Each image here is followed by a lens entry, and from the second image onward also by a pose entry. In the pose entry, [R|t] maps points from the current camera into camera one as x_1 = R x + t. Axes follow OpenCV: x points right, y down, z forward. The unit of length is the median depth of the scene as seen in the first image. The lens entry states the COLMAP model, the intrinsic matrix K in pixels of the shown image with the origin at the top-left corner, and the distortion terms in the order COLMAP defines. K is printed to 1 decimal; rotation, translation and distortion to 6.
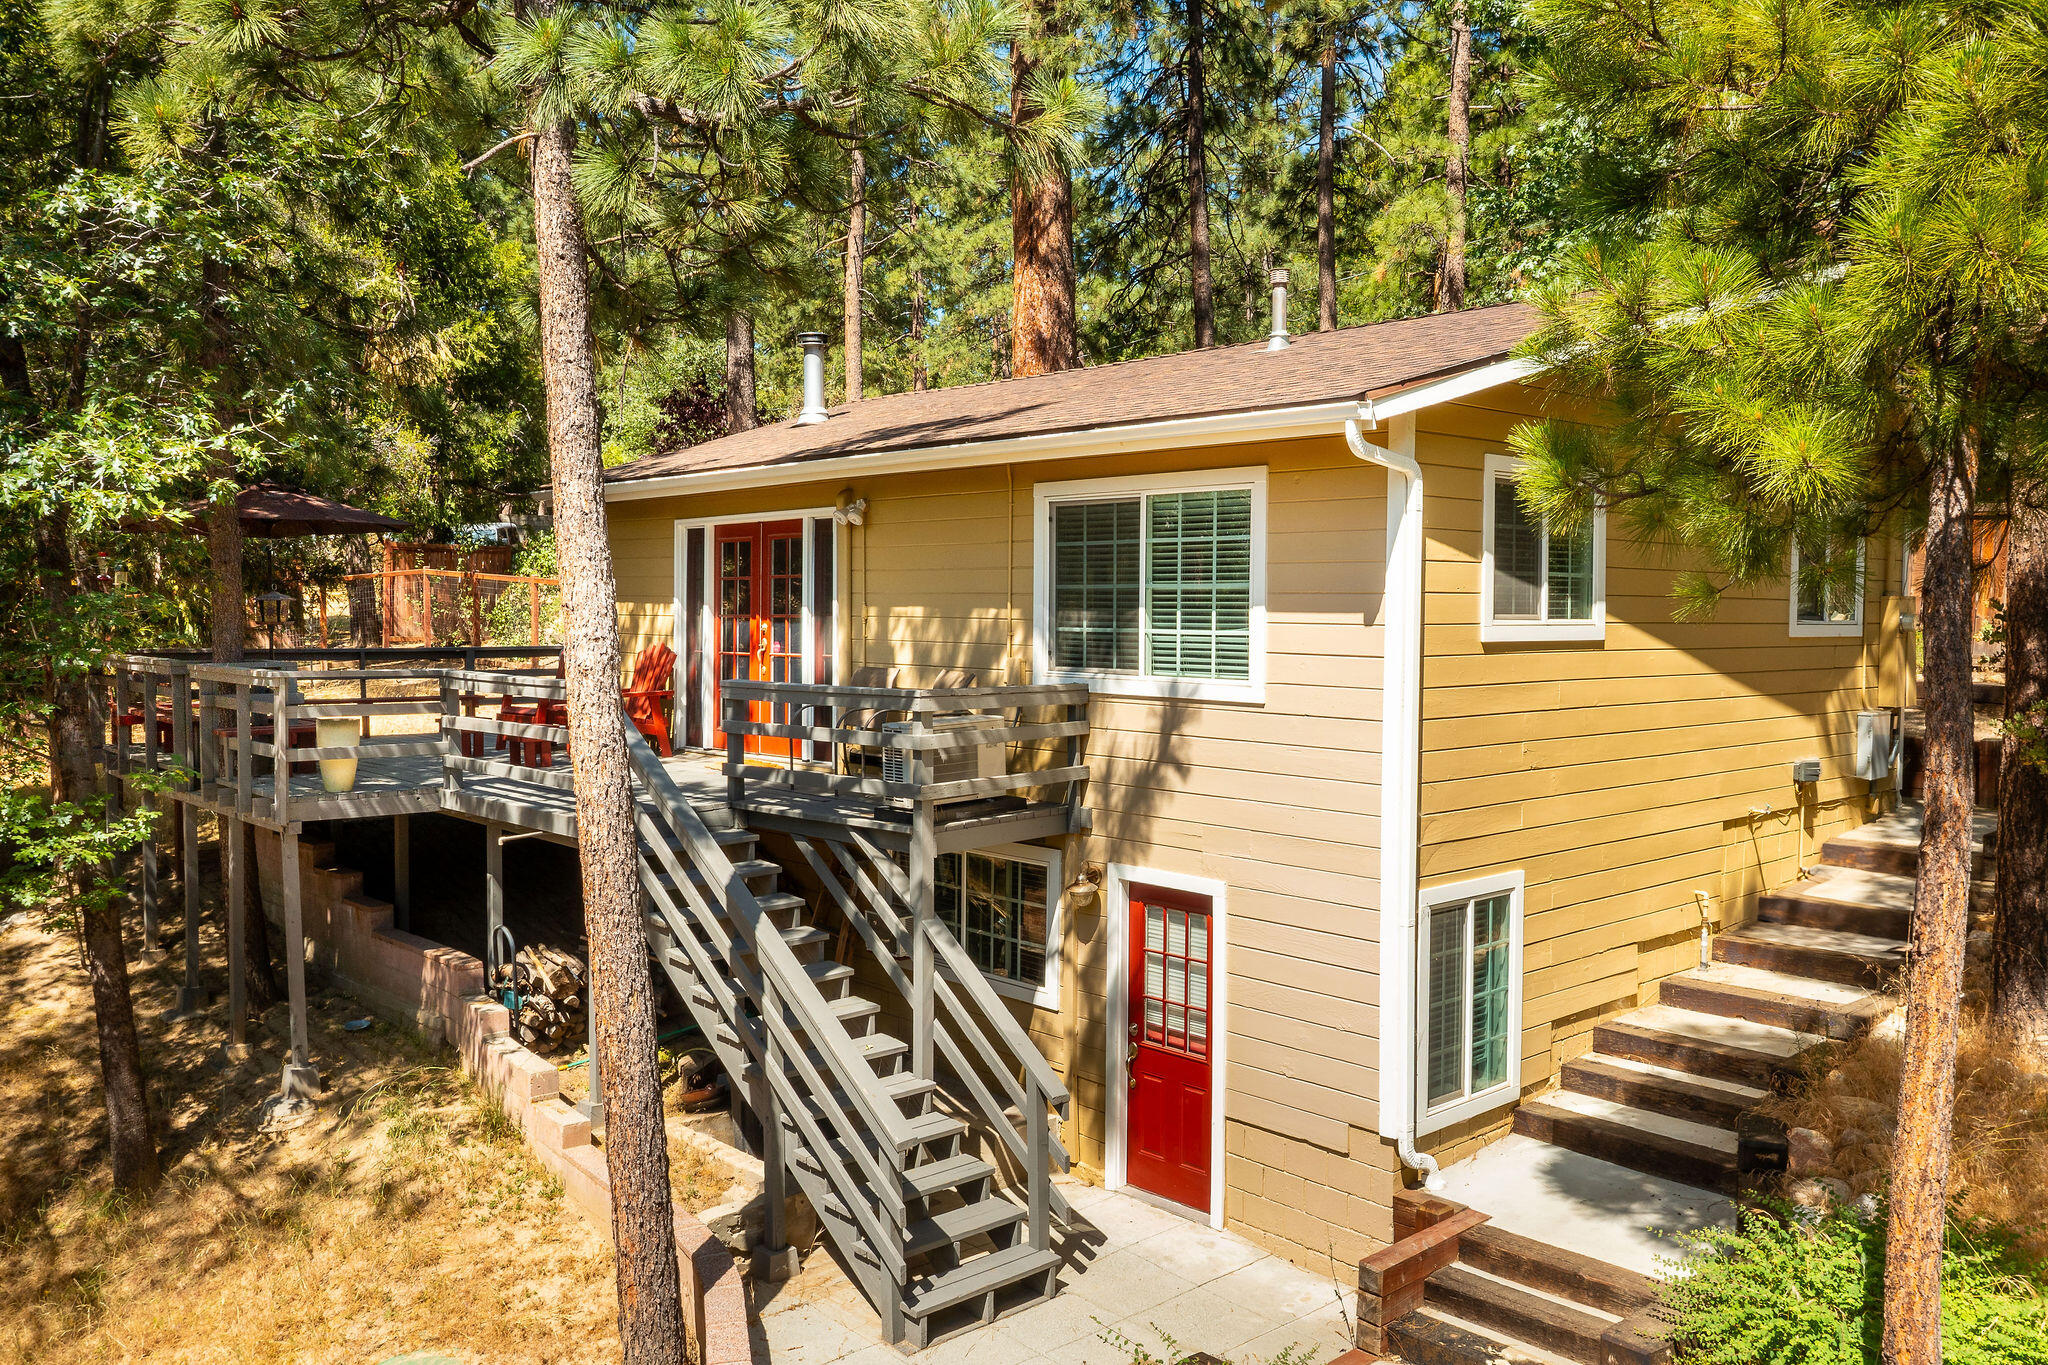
lens RADIAL K [[1630.3, 0, 1029.6], [0, 1630.3, 672.6], [0, 0, 1]] dist [-0.013338, 0.008169]
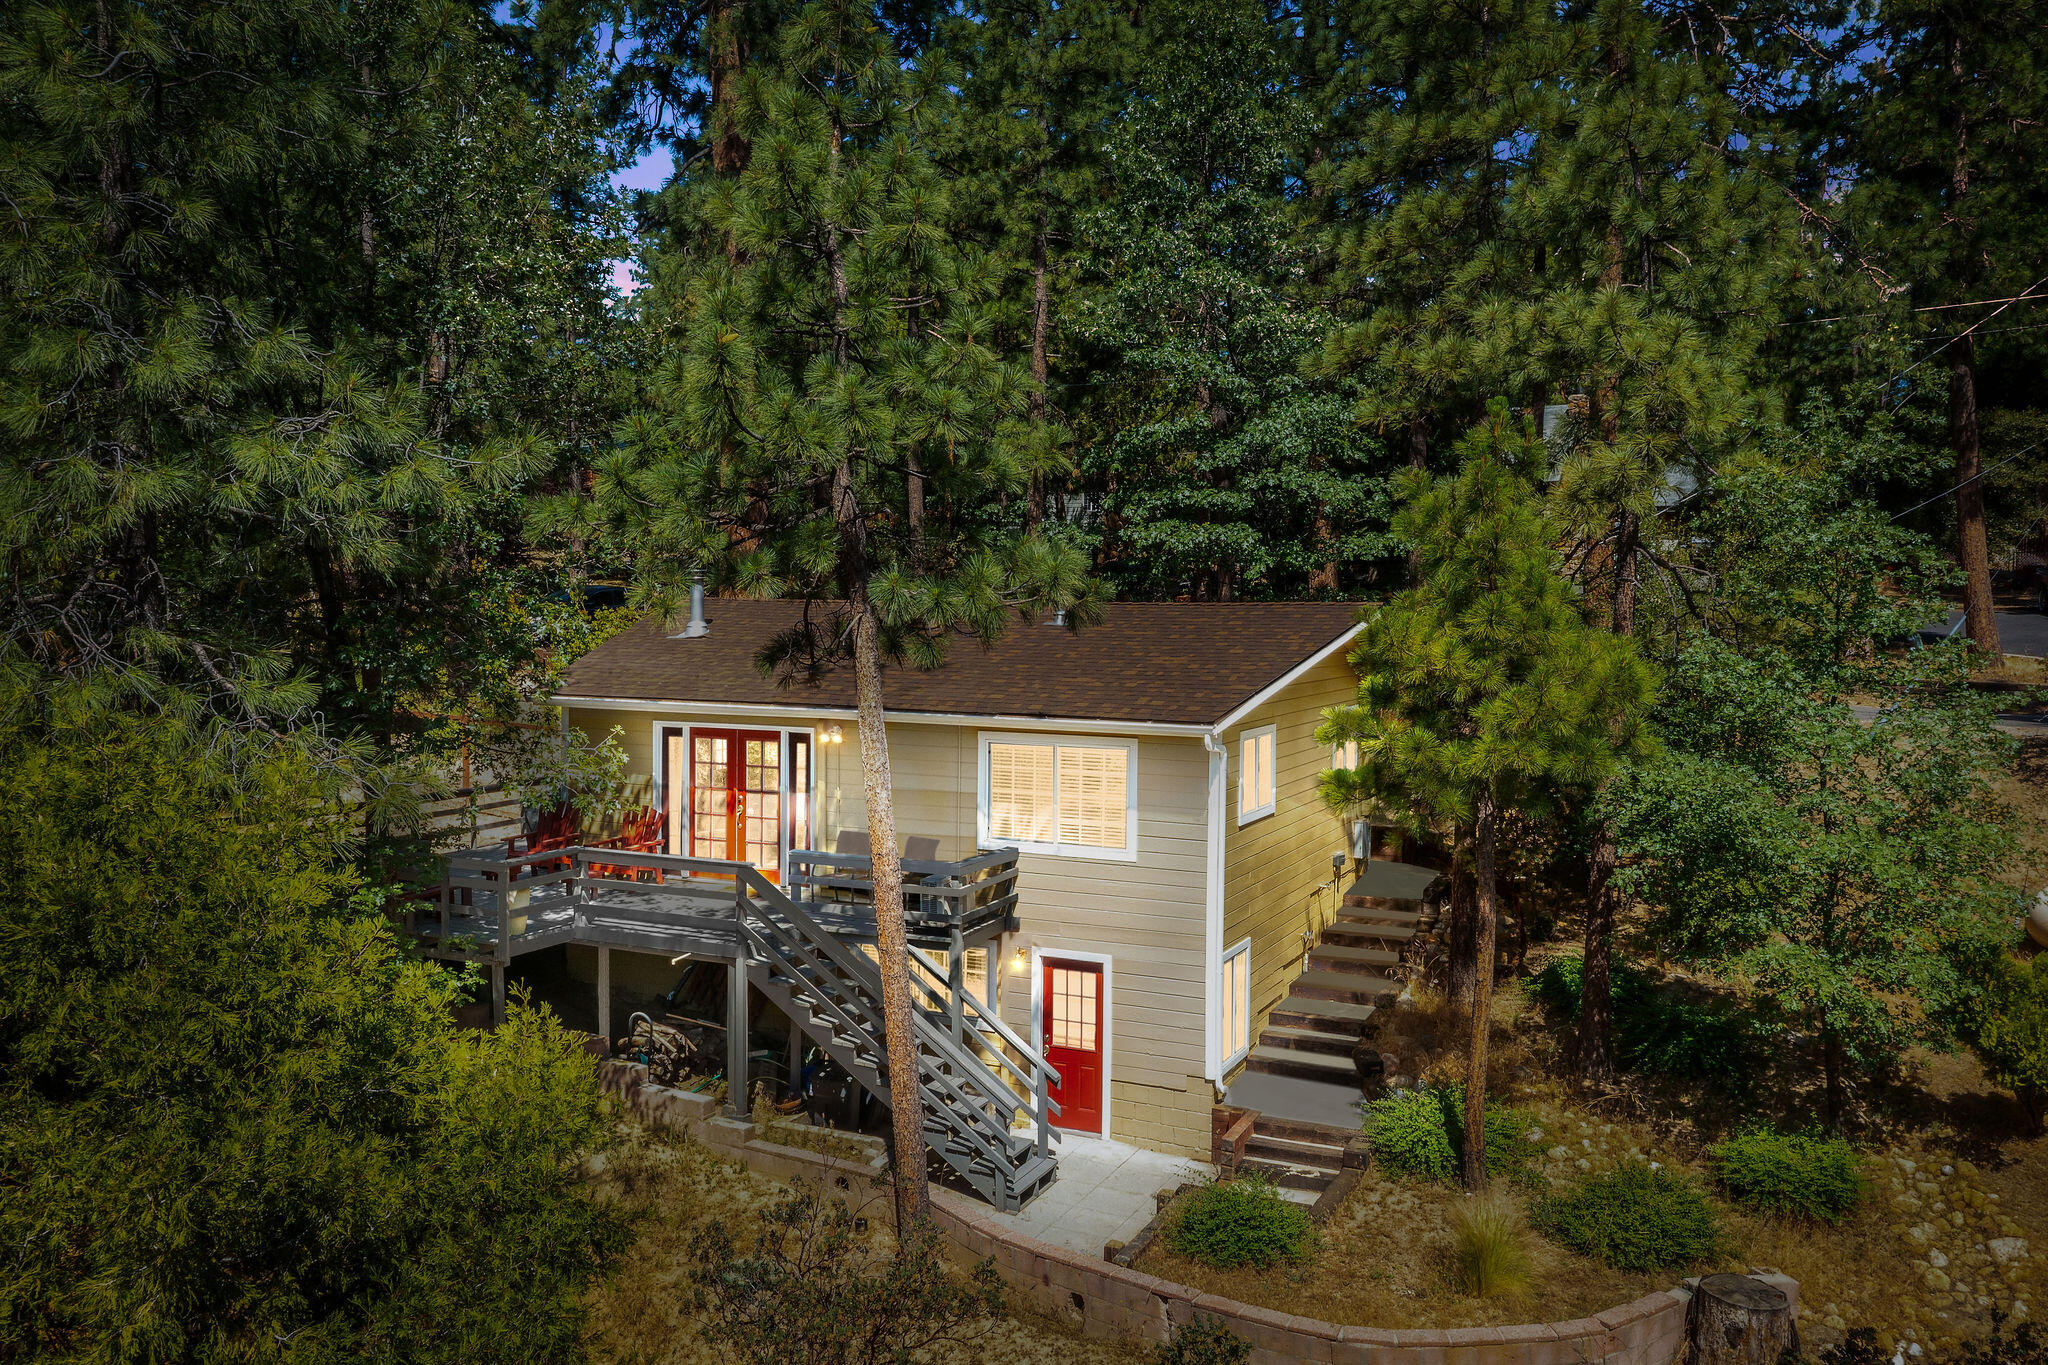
lens RADIAL K [[1630.3, 0, 1029.6], [0, 1630.3, 672.6], [0, 0, 1]] dist [-0.013338, 0.008169]
pose [[0.919532, -0.014697, 0.392739, -0.640888], [0.008764, 0.999819, 0.016895, -0.210855], [-0.392916, -0.012094, 0.919495, -0.631121]]
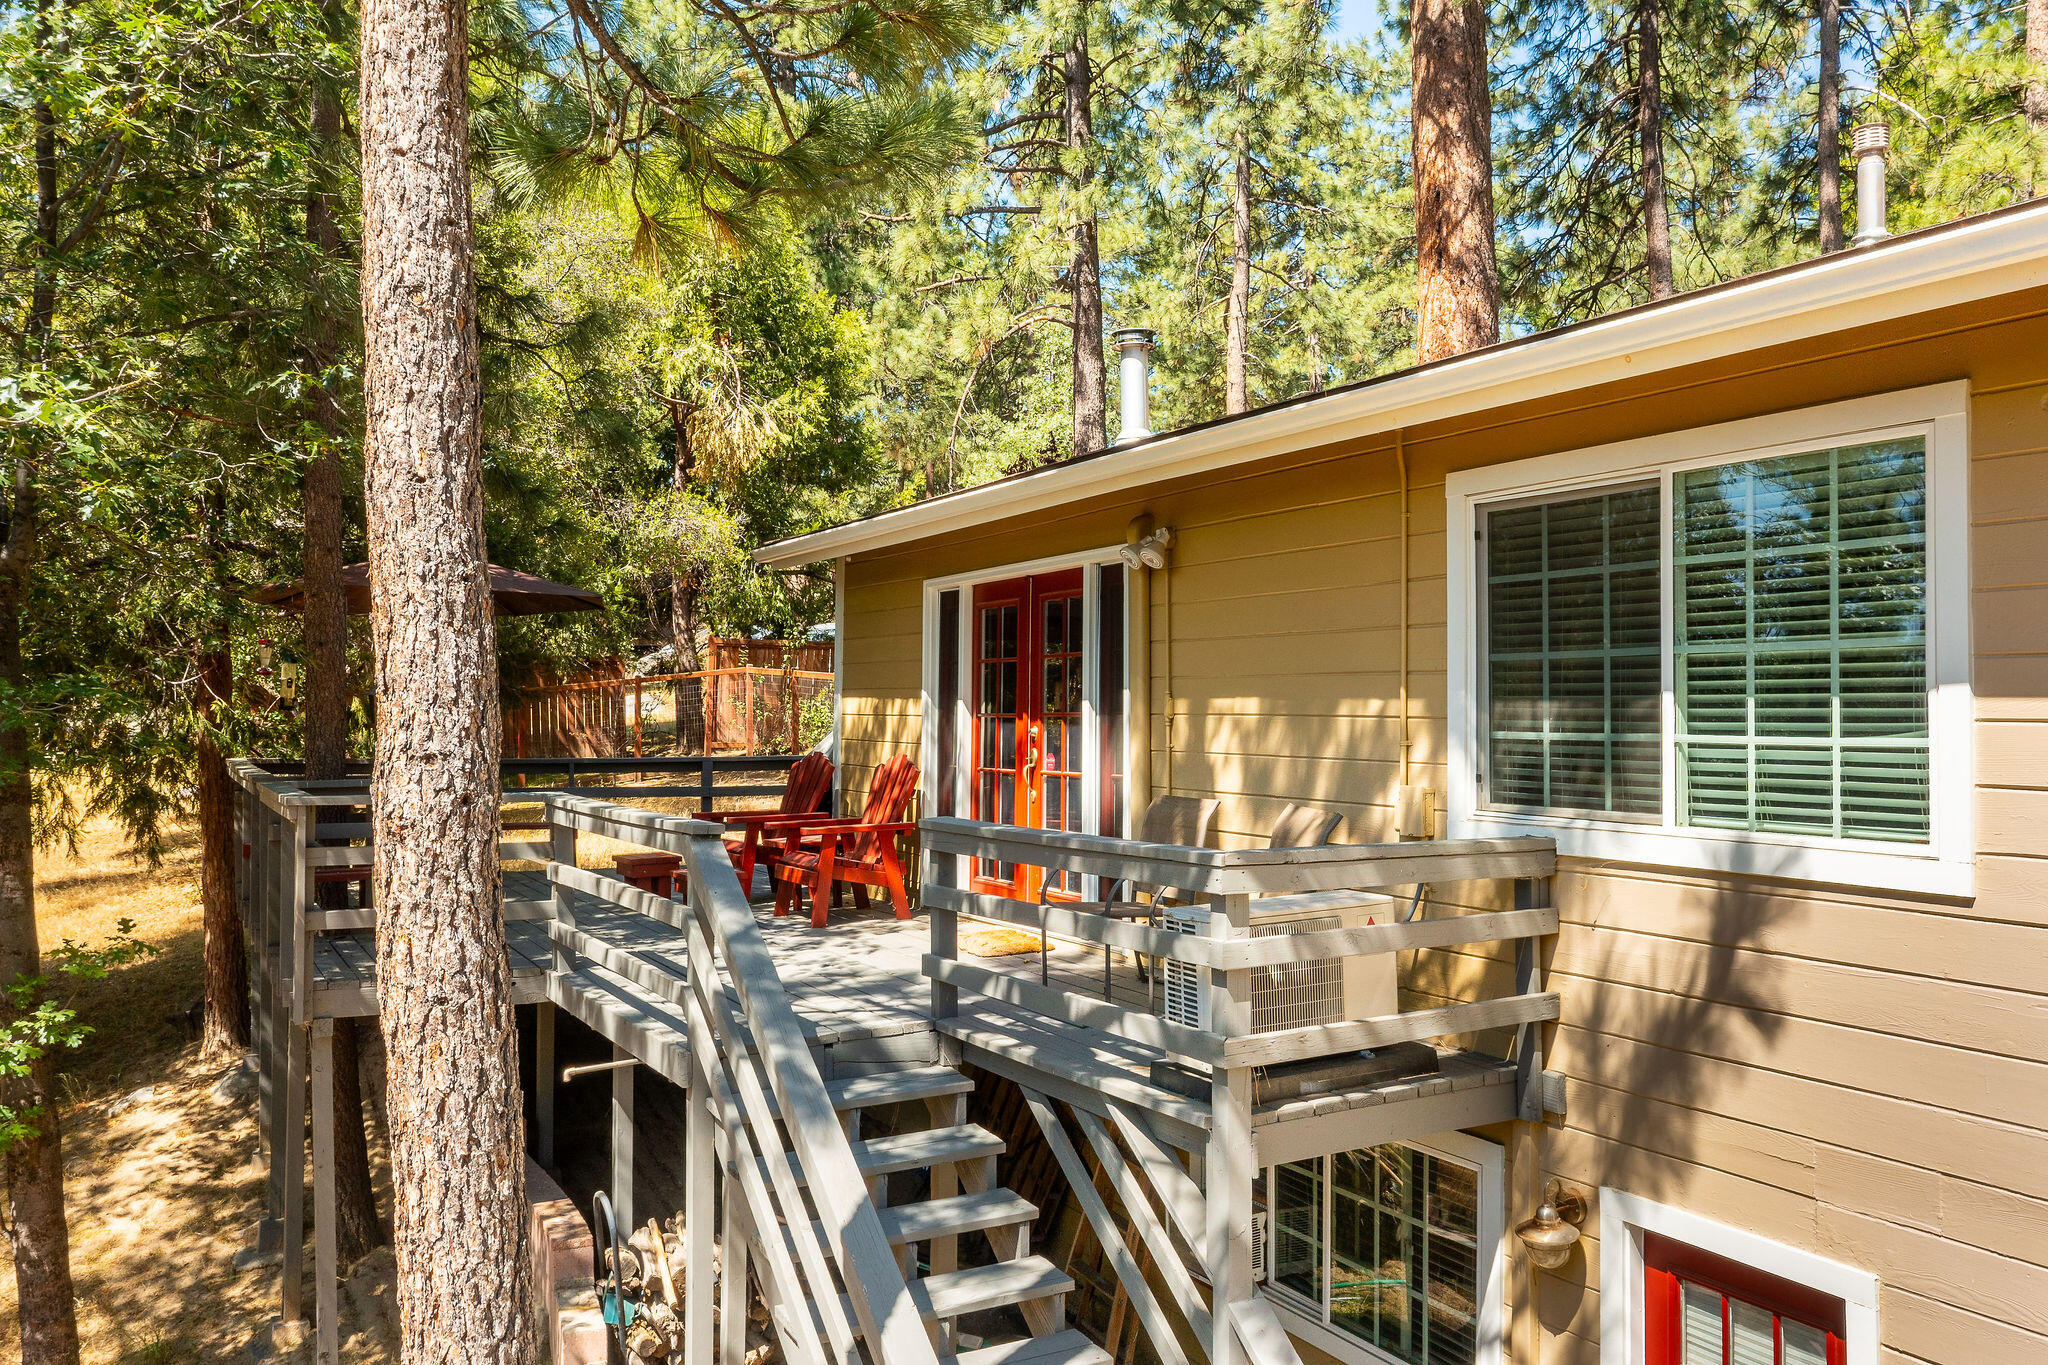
lens RADIAL K [[1630.3, 0, 1029.6], [0, 1630.3, 672.6], [0, 0, 1]] dist [-0.013338, 0.008169]
pose [[0.969241, -0.008918, -0.245951, 0.000961], [-0.006963, 0.997950, -0.063625, -0.011843], [0.246014, 0.063380, 0.967192, 0.439018]]
